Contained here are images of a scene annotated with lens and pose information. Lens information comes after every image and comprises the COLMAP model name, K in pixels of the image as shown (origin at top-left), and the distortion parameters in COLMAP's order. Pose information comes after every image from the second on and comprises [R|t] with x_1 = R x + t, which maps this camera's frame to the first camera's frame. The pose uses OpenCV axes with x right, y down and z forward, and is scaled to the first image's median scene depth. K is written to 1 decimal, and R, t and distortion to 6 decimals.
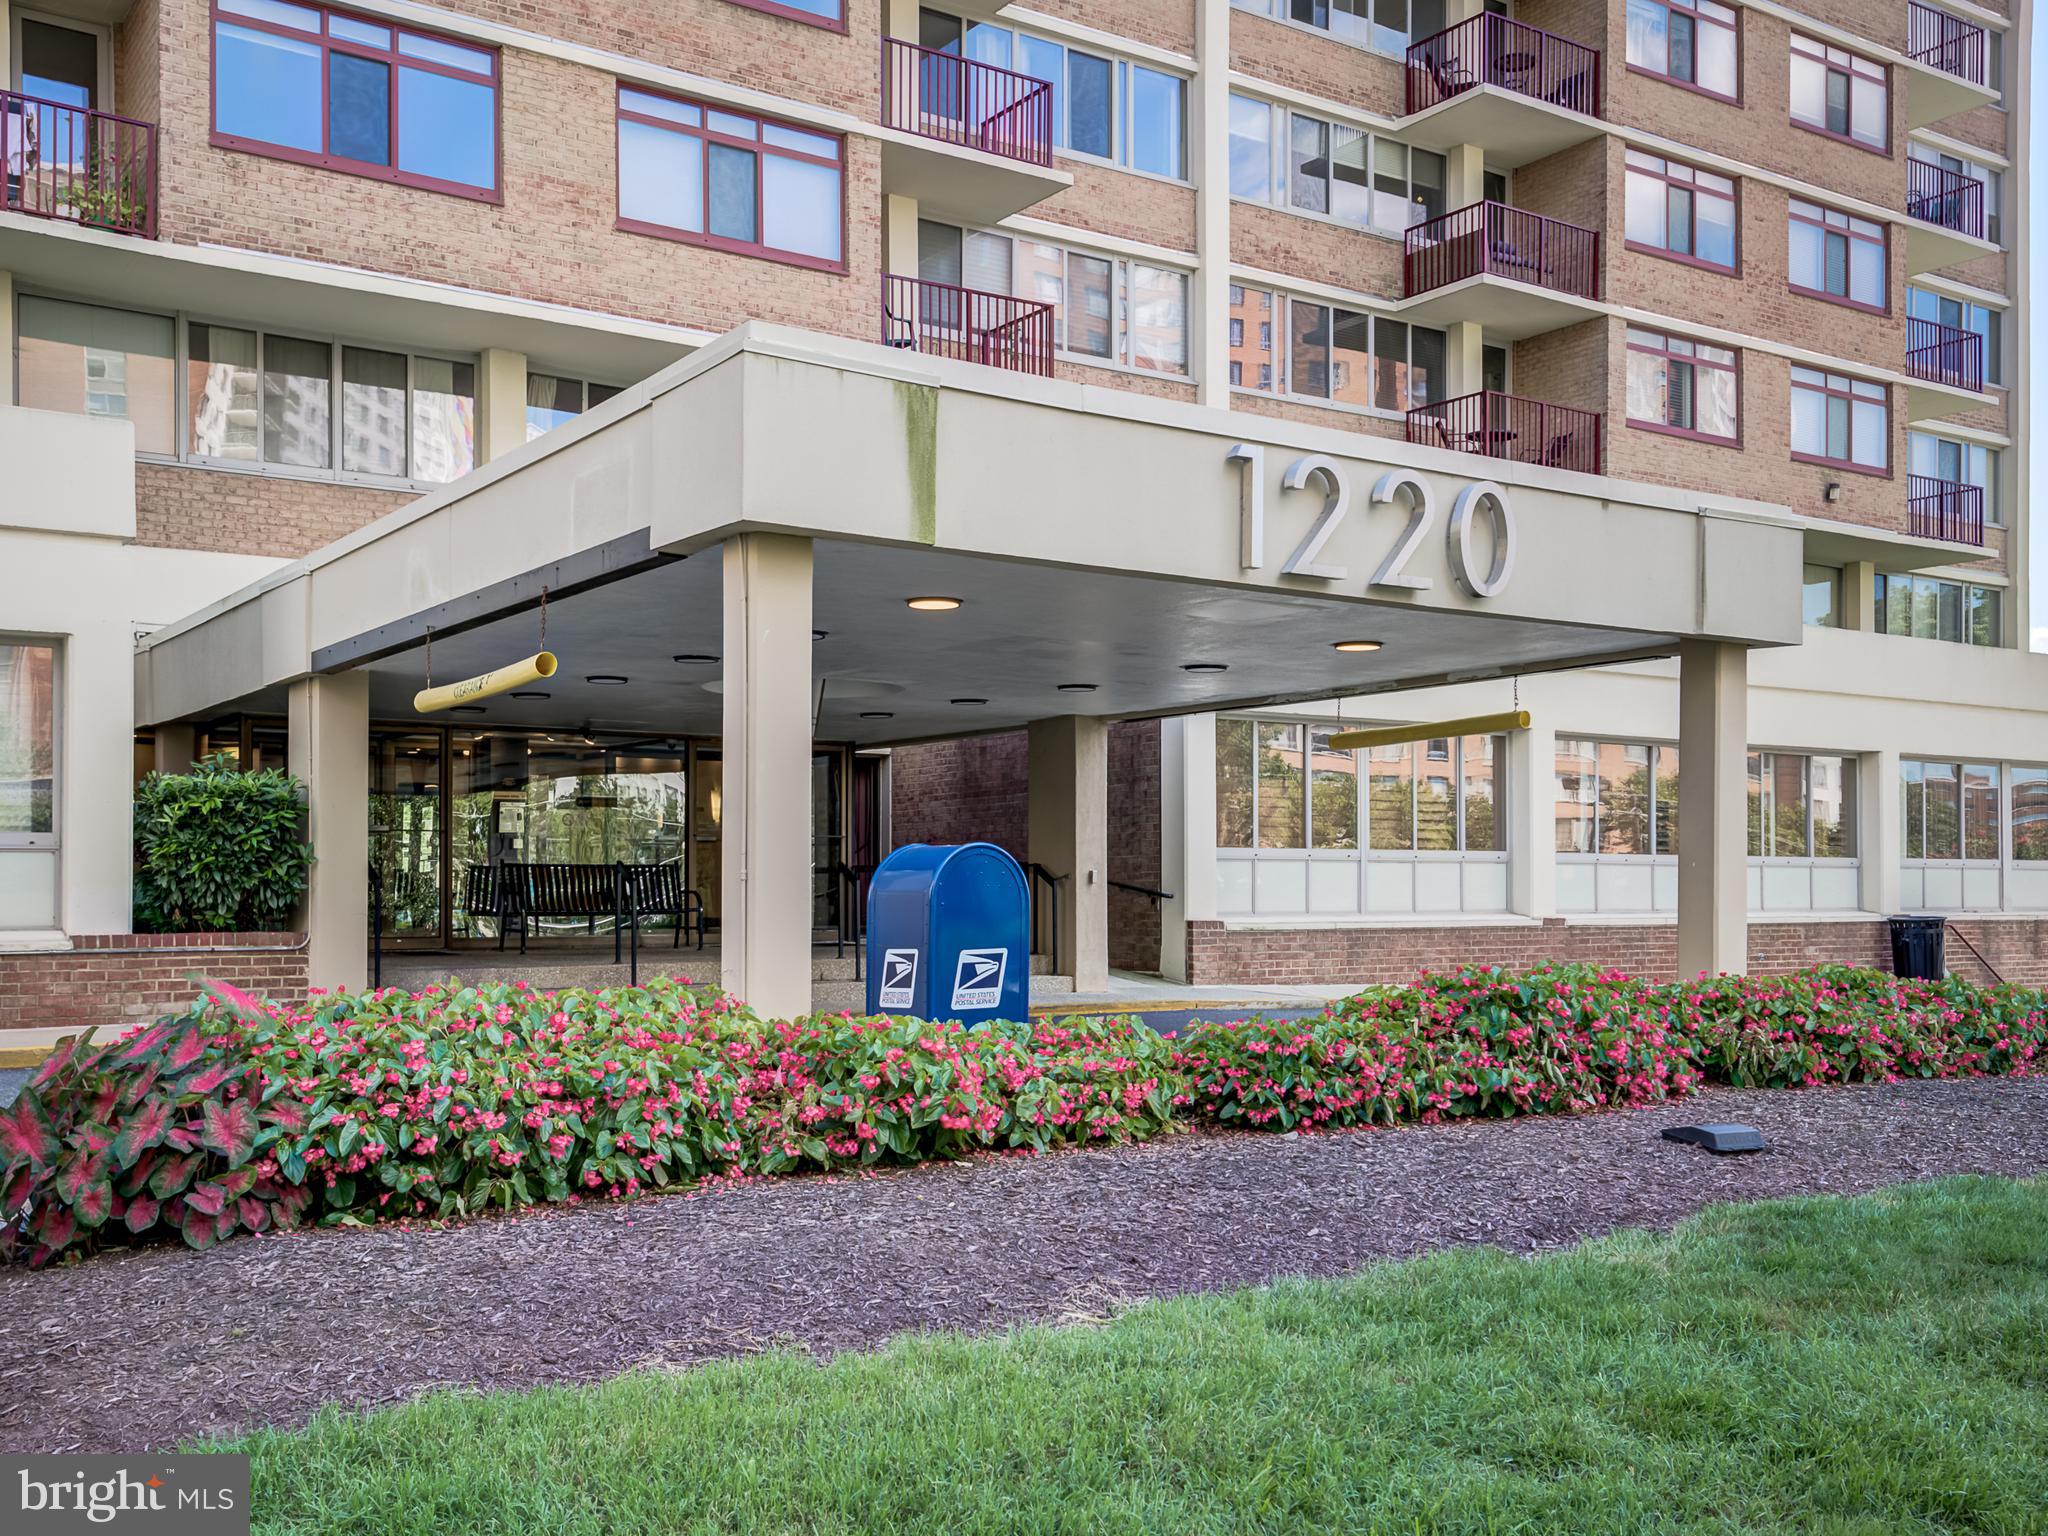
lens RADIAL K [[2012.7, 0, 1012.6], [0, 2012.7, 861.5], [0, 0, 1]] dist [0.008527, 0.009778]
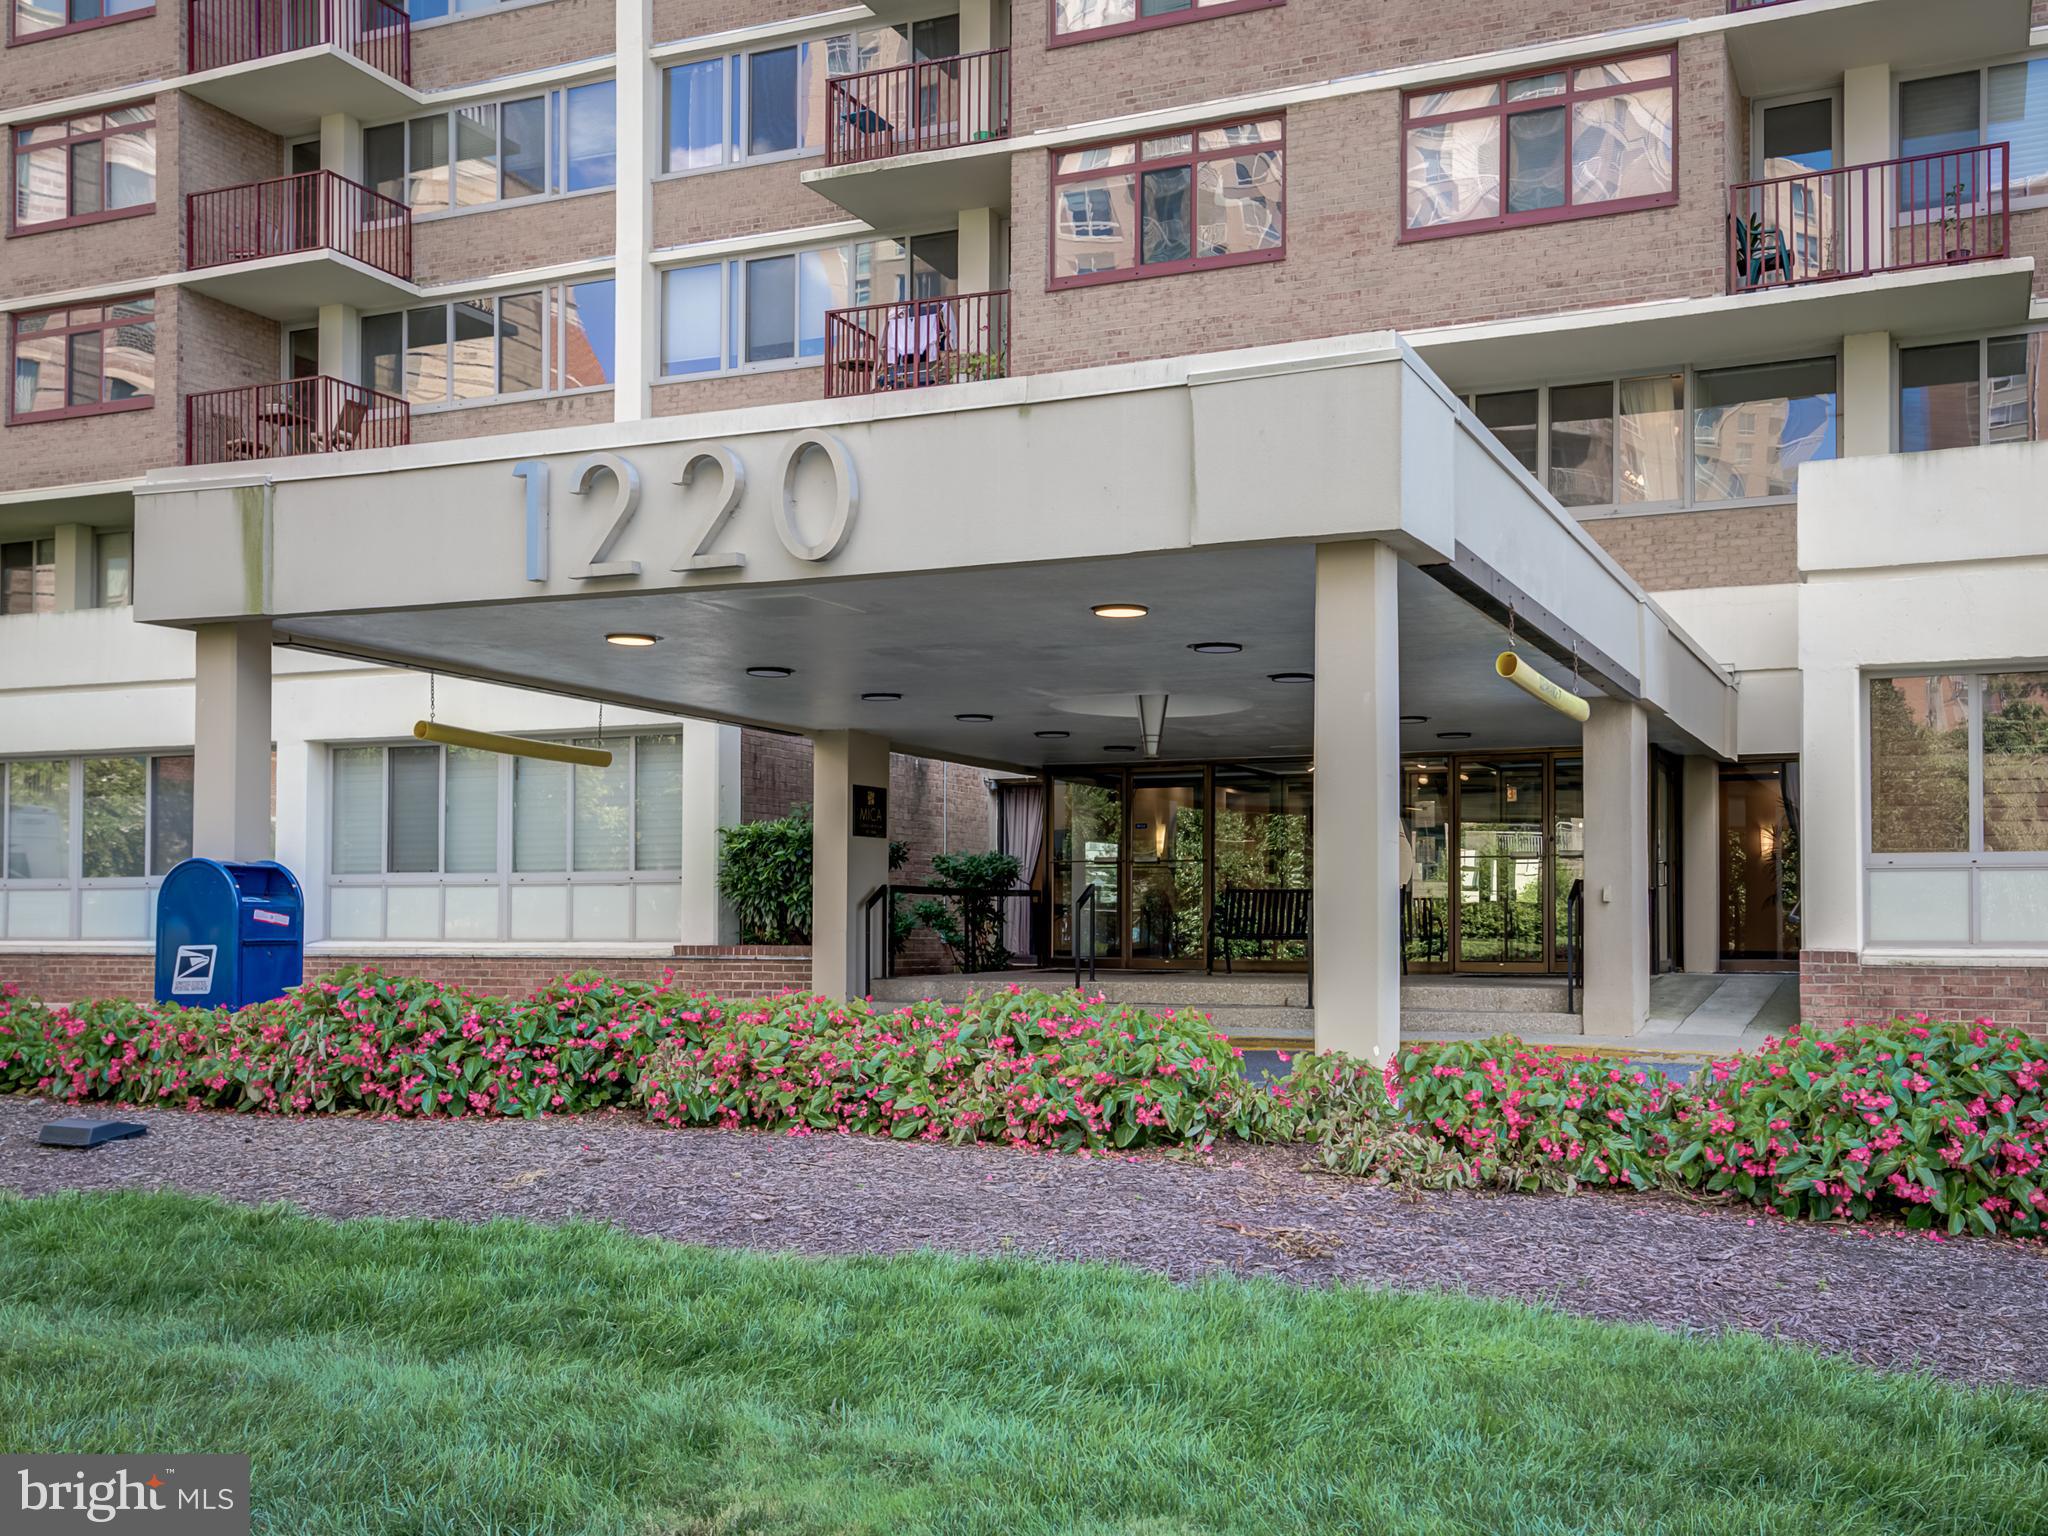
lens RADIAL K [[2012.7, 0, 1012.6], [0, 2012.7, 861.5], [0, 0, 1]] dist [0.008527, 0.009778]
pose [[0.514536, -0.027817, -0.857017, 0.605188], [0.009284, 0.999596, -0.026871, 0.014026], [0.857418, 0.005870, 0.514587, 0.372386]]
